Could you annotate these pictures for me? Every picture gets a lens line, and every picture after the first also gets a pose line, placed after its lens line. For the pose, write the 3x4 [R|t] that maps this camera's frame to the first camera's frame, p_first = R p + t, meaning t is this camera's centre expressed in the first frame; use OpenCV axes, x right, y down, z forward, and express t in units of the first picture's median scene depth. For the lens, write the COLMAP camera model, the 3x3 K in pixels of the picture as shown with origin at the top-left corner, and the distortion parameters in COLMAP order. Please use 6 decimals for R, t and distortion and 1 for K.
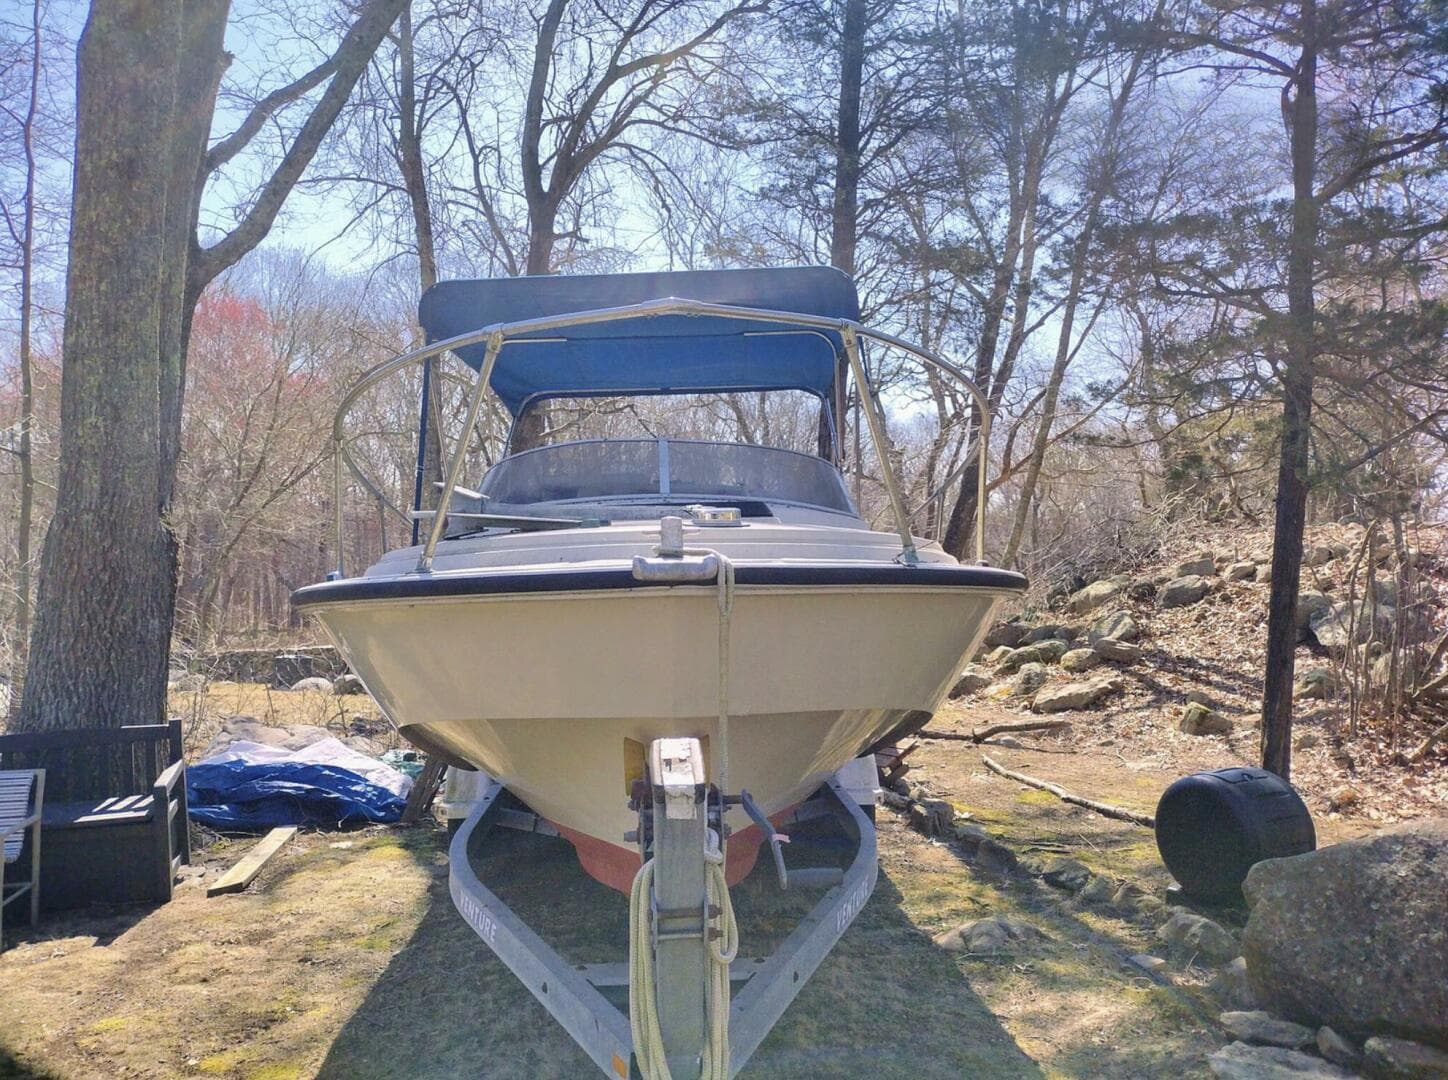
lens RADIAL K [[1087.8, 0, 718.4], [0, 1087.8, 540.2], [0, 0, 1]] dist [0.036482, -0.010118]
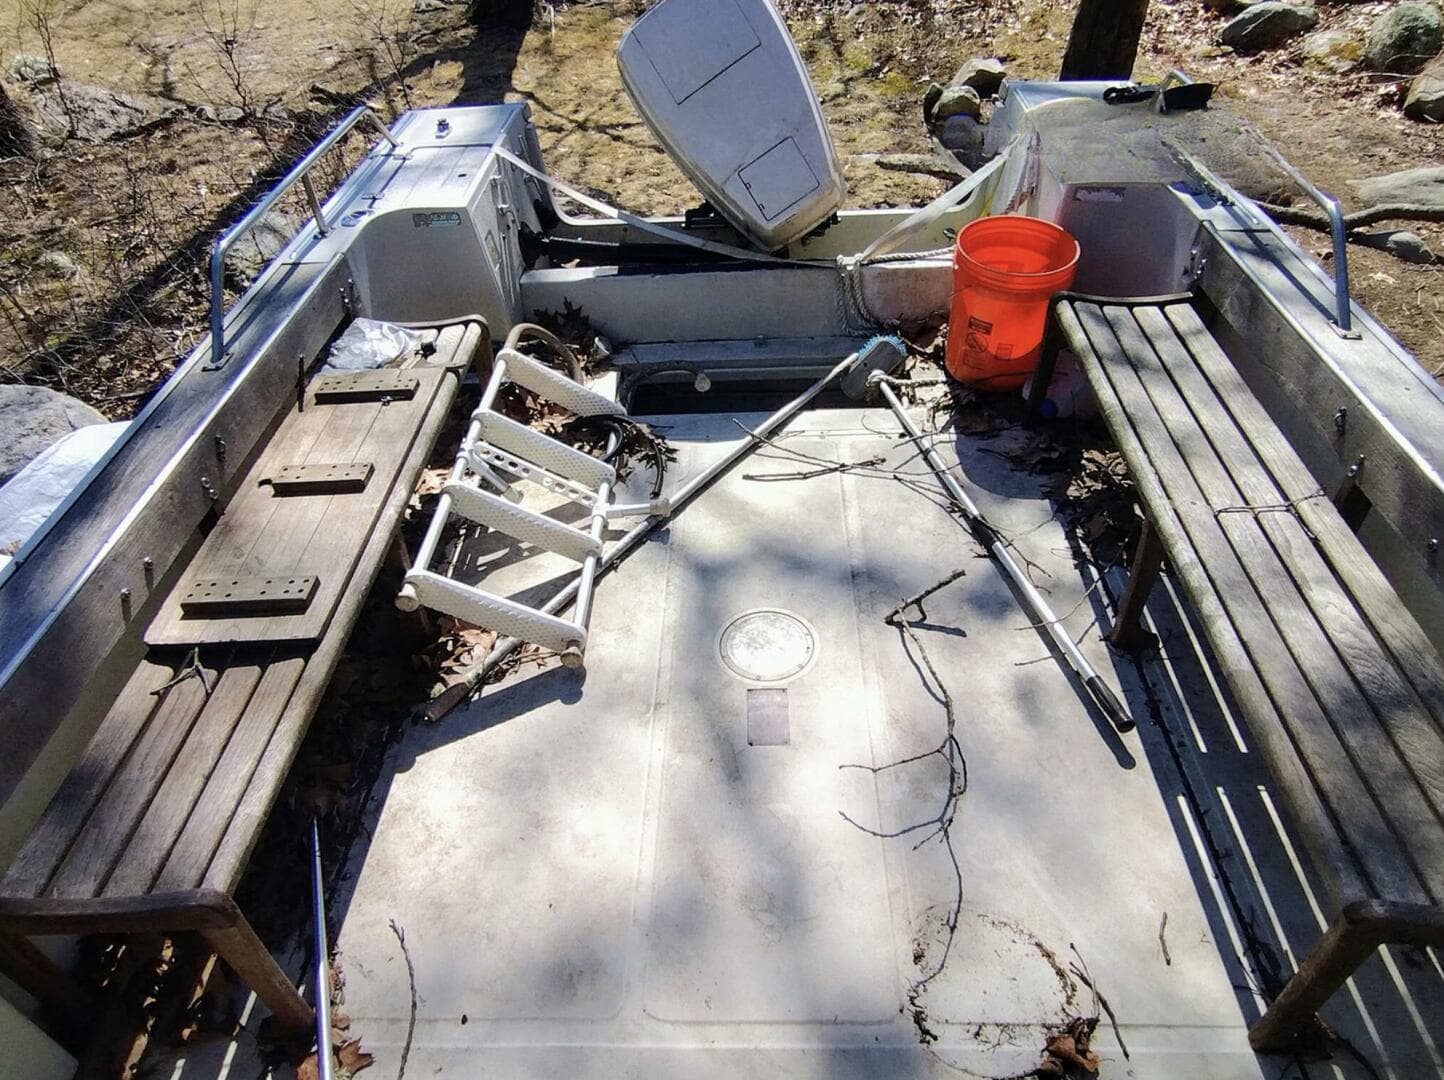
lens RADIAL K [[963.2, 0, 720.3], [0, 963.2, 525.2], [0, 0, 1]] dist [0.000250, -0.002761]
pose [[0.996021, 0.030618, -0.083694, -0.023451], [0.034863, 0.730421, 0.682107, -0.041975], [0.082017, -0.682311, 0.726447, 0.431339]]
